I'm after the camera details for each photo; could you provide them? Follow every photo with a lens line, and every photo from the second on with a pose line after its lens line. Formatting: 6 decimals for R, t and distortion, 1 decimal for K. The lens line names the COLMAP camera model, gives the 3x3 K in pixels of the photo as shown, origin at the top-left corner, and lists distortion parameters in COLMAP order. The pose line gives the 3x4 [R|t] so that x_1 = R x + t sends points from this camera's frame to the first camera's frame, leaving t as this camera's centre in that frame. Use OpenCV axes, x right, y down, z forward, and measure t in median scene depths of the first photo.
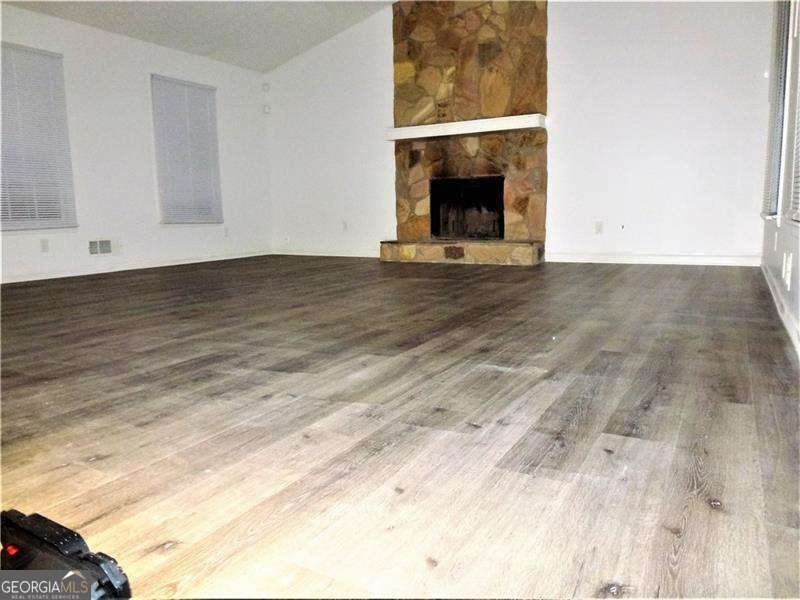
lens RADIAL K [[572.3, 0, 399.9], [0, 572.3, 299.7], [0, 0, 1]] dist [-0.061643, 0.023237]
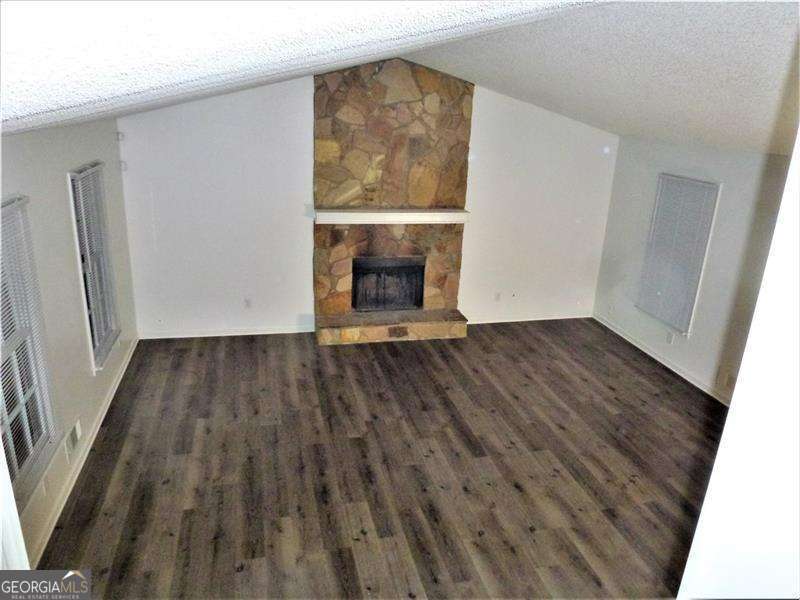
lens RADIAL K [[572.3, 0, 400.1], [0, 572.3, 301.8], [0, 0, 1]] dist [-0.061643, 0.023237]
pose [[0.714684, -0.180261, 0.675820, -0.637468], [0.051183, 0.977108, 0.206497, -0.365943], [-0.697572, -0.112989, 0.707550, 0.218206]]
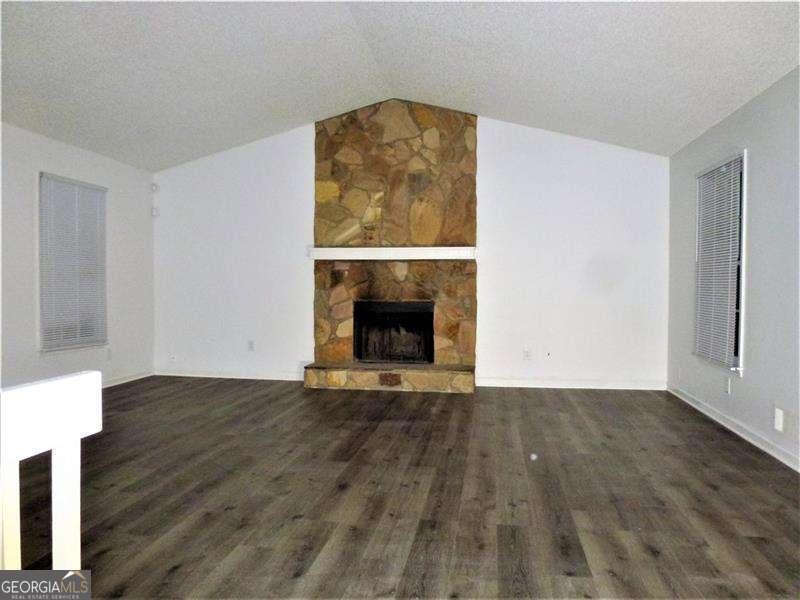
lens RADIAL K [[572.3, 0, 399.1], [0, 572.3, 305.2], [0, 0, 1]] dist [-0.061643, 0.023237]
pose [[0.932519, 0.012031, 0.360921, -0.242728], [0.033175, 0.992364, -0.118795, -0.091385], [-0.359594, 0.122752, 0.924999, 0.076838]]
